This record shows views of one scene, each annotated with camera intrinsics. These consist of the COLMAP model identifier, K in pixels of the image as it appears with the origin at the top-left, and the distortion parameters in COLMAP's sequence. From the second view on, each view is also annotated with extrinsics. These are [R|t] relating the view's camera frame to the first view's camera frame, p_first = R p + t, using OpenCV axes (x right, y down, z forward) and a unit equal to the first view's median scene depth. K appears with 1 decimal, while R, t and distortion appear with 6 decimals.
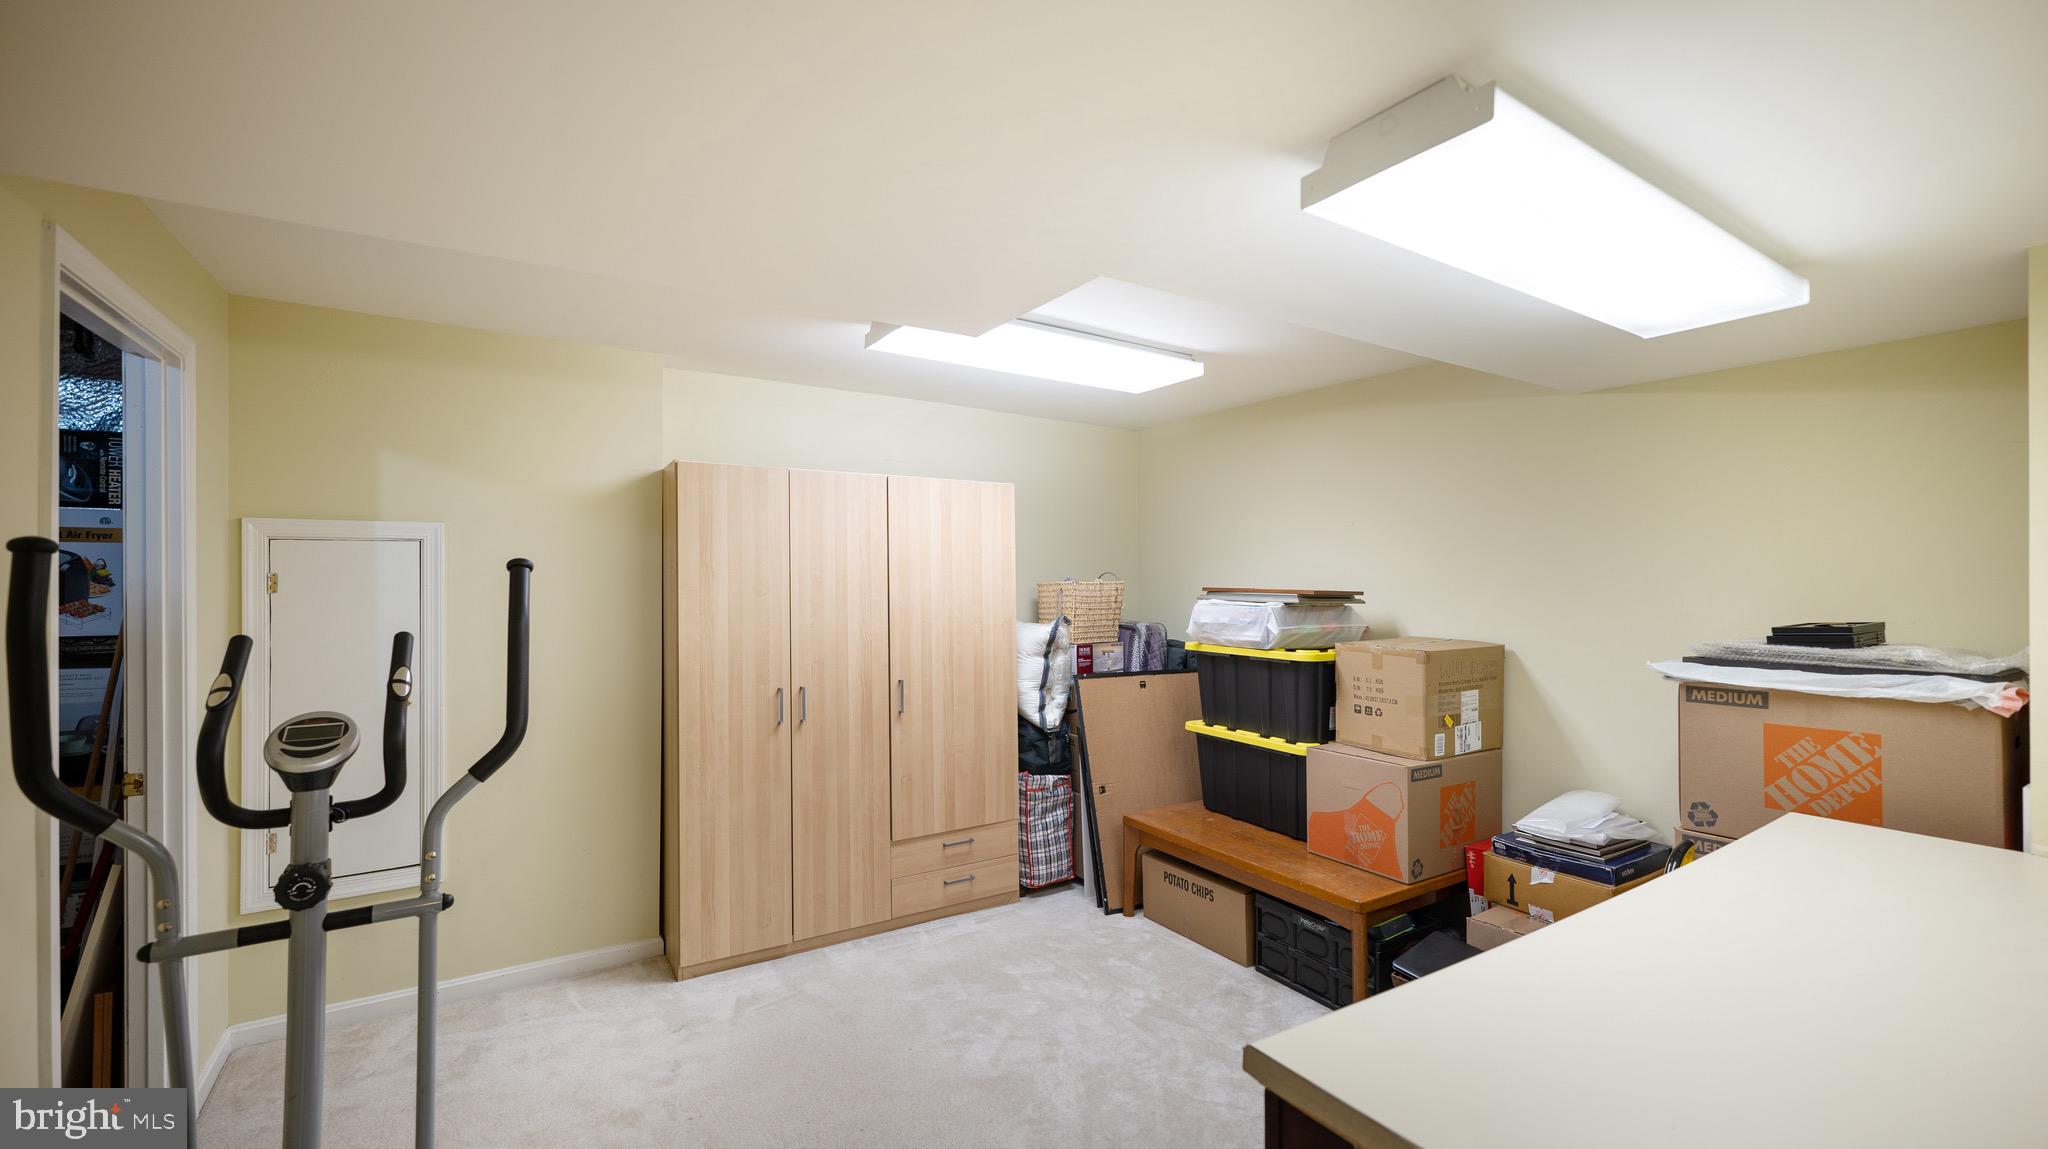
lens RADIAL K [[836.2, 0, 1018.3], [0, 836.2, 581.5], [0, 0, 1]] dist [0.002689, 0.000140]
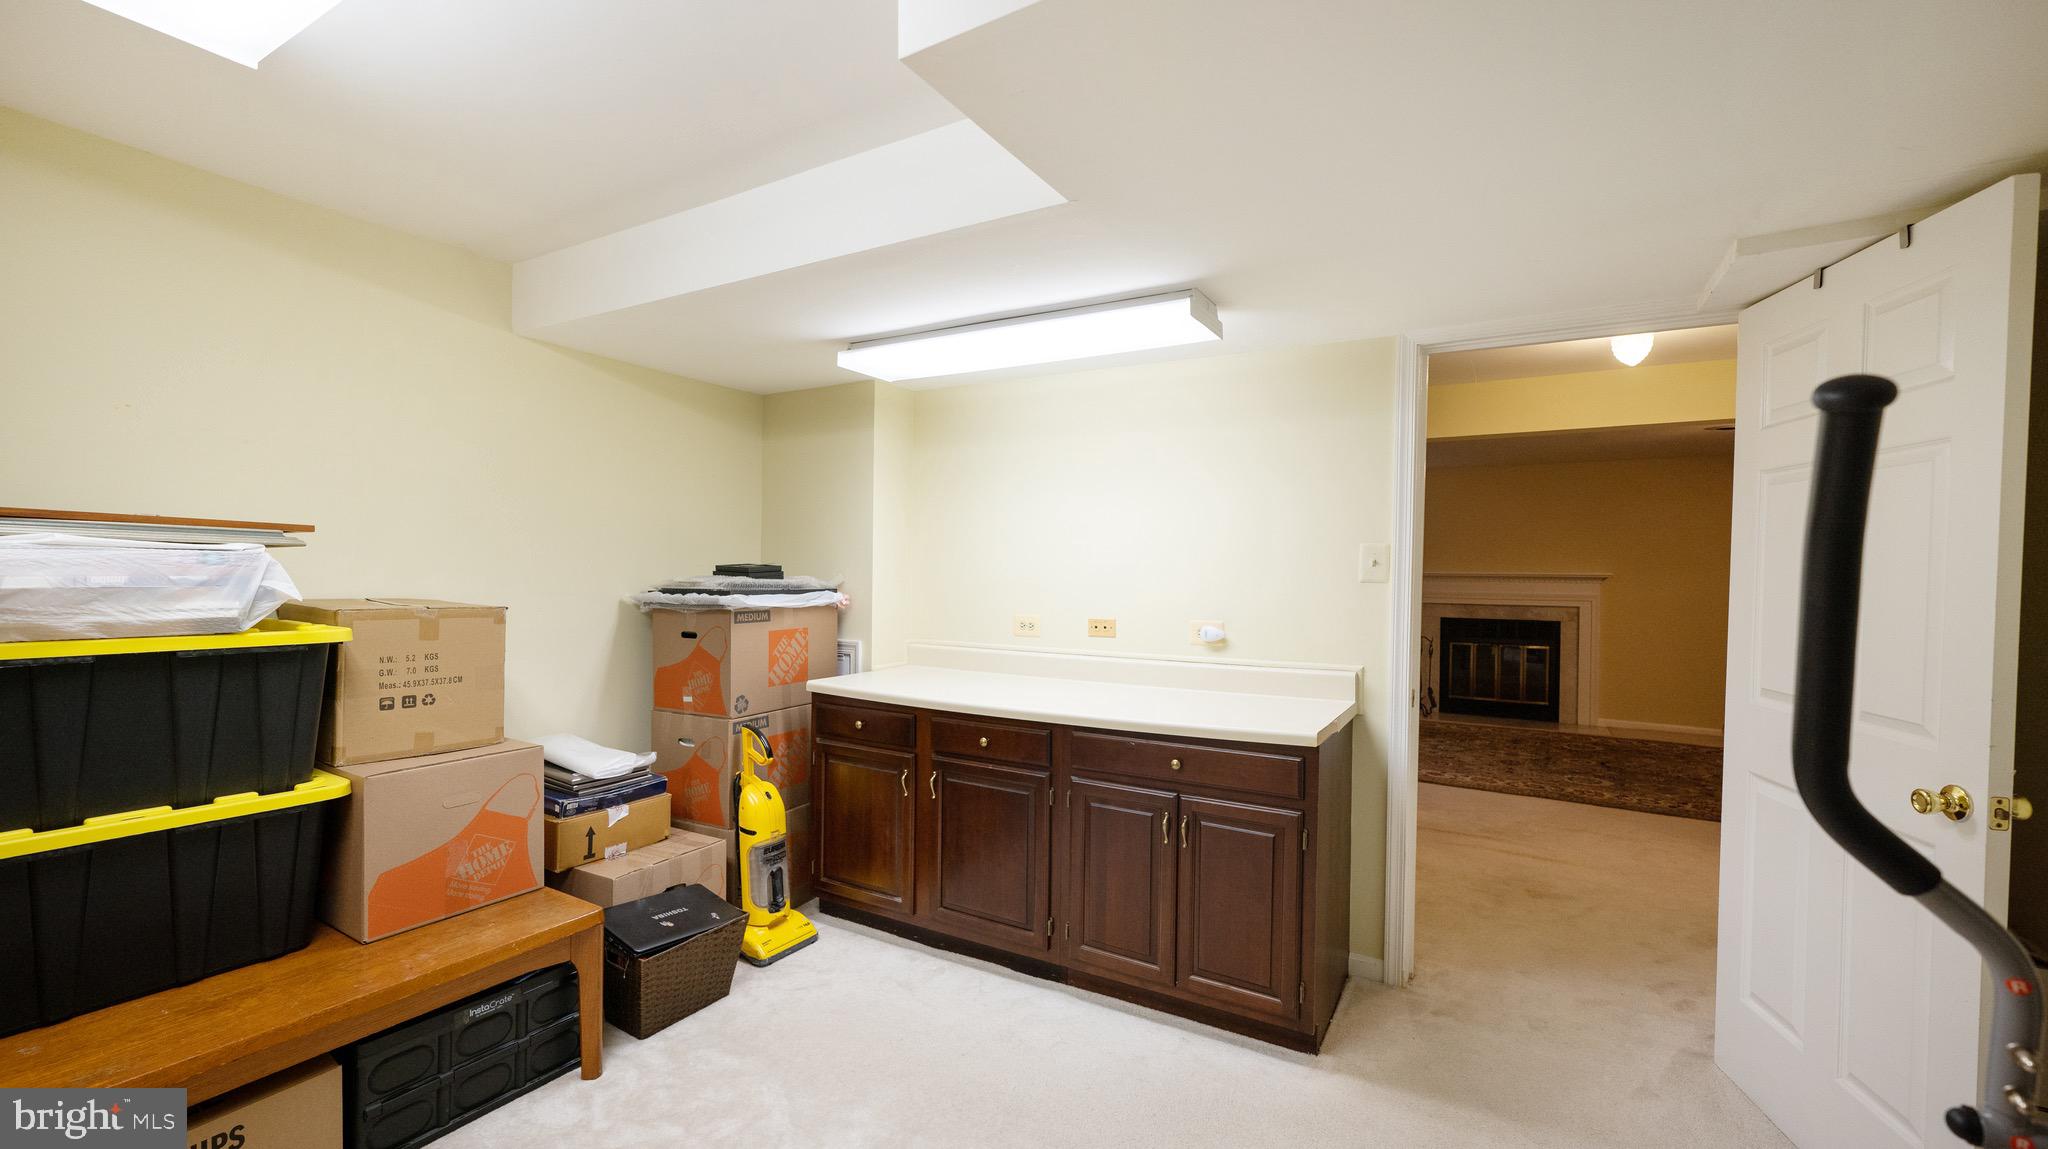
lens RADIAL K [[836.2, 0, 1018.3], [0, 836.2, 581.5], [0, 0, 1]] dist [0.002689, 0.000140]
pose [[-0.449290, -0.016360, 0.893236, -0.443000], [-0.014281, 0.999836, 0.011130, 0.040042], [-0.893272, -0.007756, -0.449450, 0.880372]]
